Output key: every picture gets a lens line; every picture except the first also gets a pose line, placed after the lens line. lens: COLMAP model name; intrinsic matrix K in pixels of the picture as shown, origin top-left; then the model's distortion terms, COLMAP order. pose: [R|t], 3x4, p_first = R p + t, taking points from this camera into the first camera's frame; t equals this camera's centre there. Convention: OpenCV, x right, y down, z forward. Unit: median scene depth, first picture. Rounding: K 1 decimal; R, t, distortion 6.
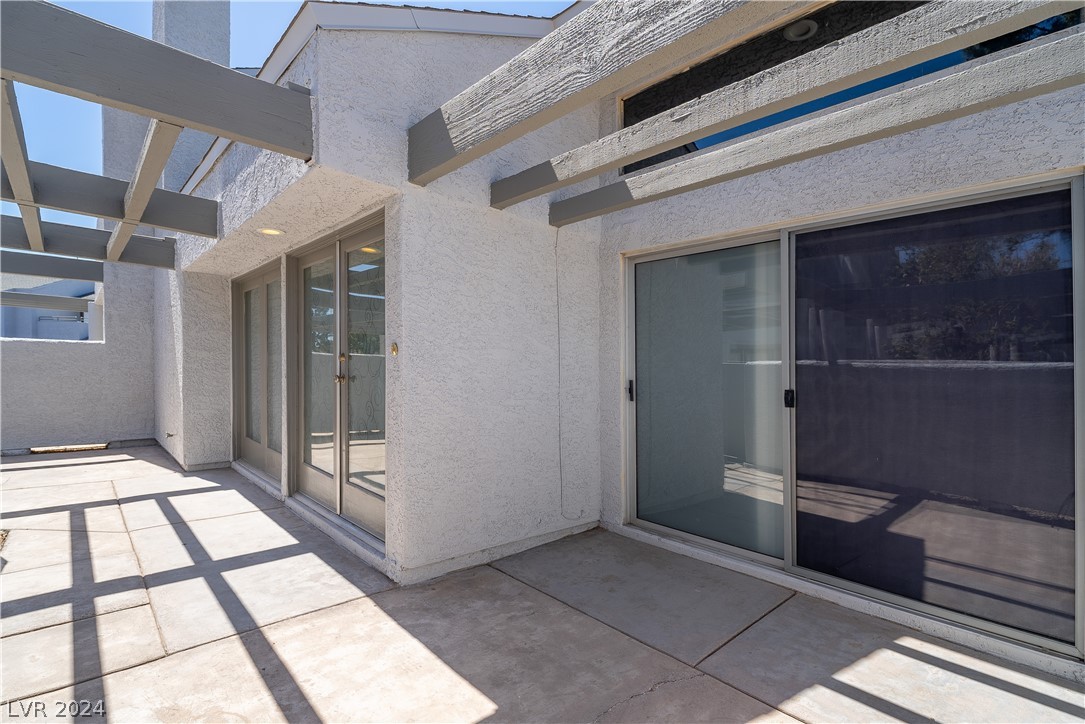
lens RADIAL K [[508.6, 0, 547.5], [0, 508.6, 403.5], [0, 0, 1]] dist [-0.003062, -0.001612]
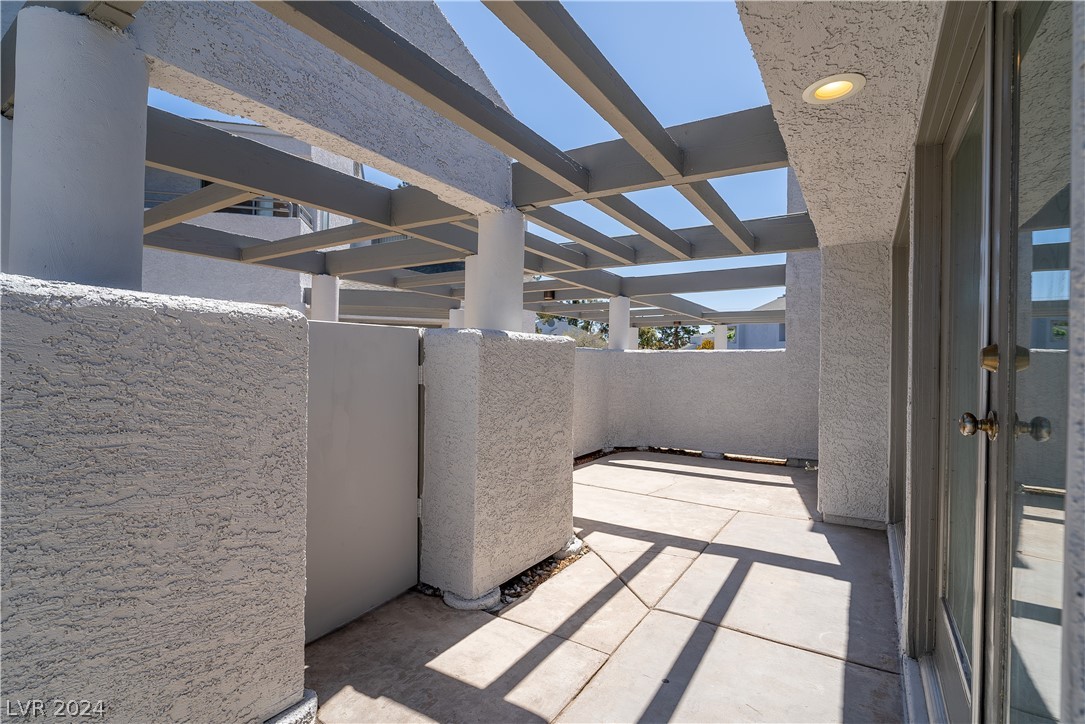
lens RADIAL K [[508.6, 0, 542.9], [0, 508.6, 366.8], [0, 0, 1]] dist [-0.003062, -0.001612]
pose [[0.251241, -0.012256, -0.967847, -0.228054], [-0.073184, 0.996817, -0.031621, -0.073511], [0.965154, 0.078775, 0.249544, 0.884677]]
